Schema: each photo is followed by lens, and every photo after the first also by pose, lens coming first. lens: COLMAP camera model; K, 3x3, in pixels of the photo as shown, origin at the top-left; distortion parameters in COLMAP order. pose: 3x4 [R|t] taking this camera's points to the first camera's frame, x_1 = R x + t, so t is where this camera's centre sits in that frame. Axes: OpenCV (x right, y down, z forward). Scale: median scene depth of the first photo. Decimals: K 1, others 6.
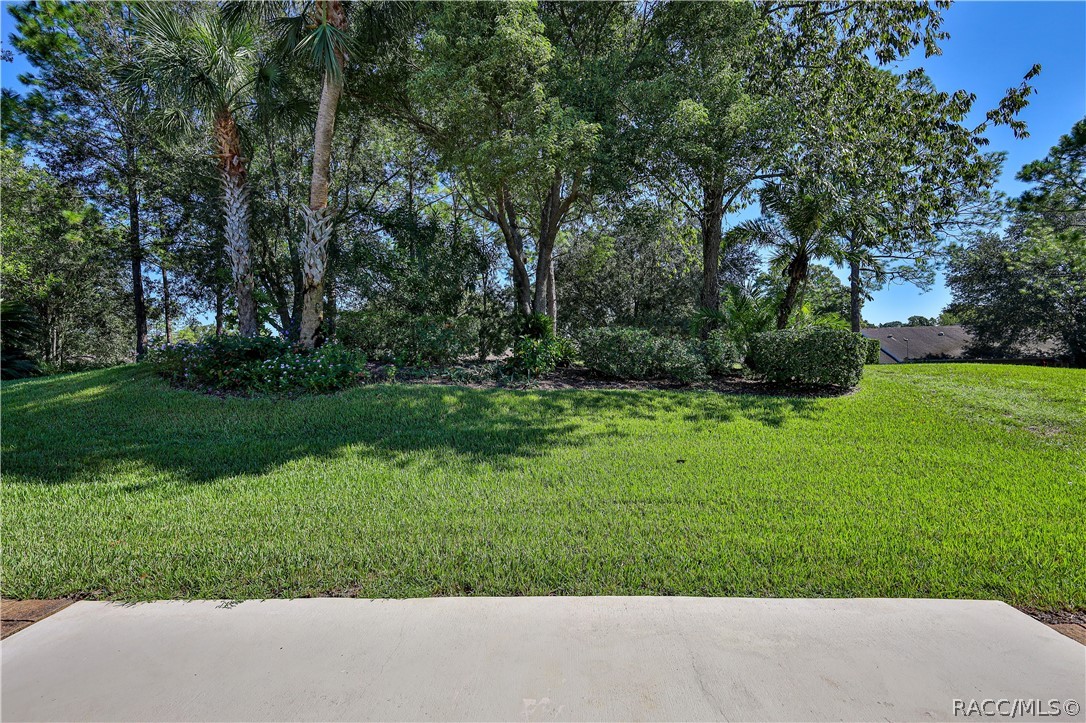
lens RADIAL K [[434.2, 0, 544.0], [0, 434.2, 356.9], [0, 0, 1]] dist [0.024067, -0.009033]
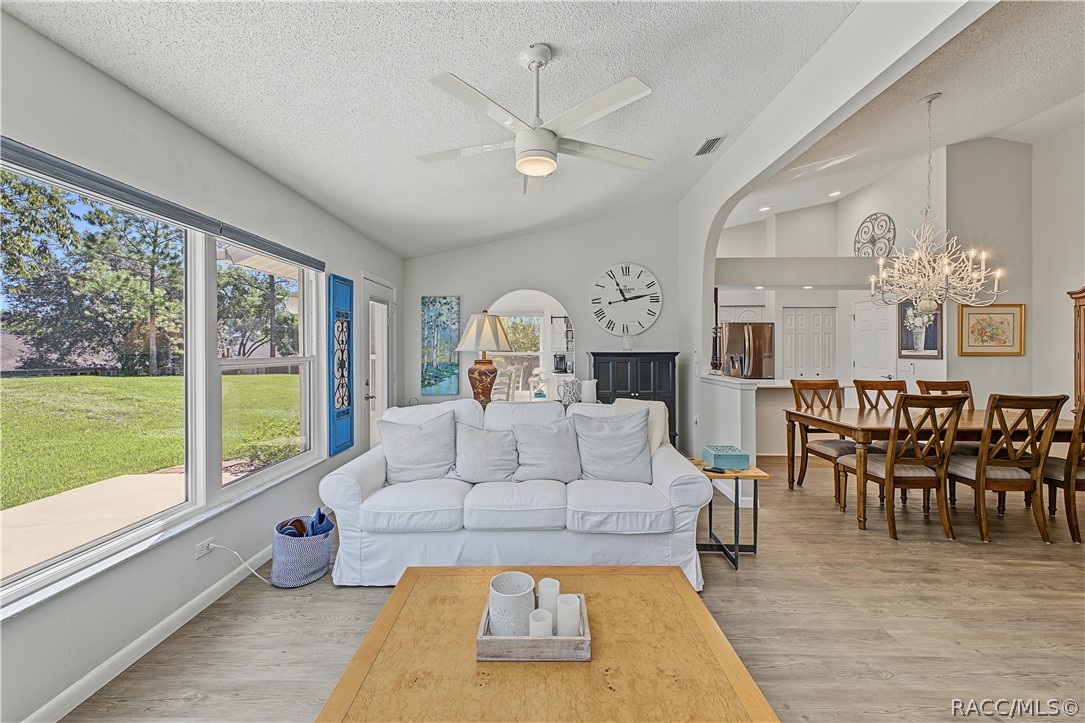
lens RADIAL K [[433.4, 0, 544.3], [0, 433.4, 350.3], [0, 0, 1]] dist [0.014143, -0.000682]
pose [[-0.075721, 0.024470, 0.996829, -0.186641], [0.012819, 0.999640, -0.023565, -0.006374], [-0.997047, 0.010994, -0.076007, -0.138587]]
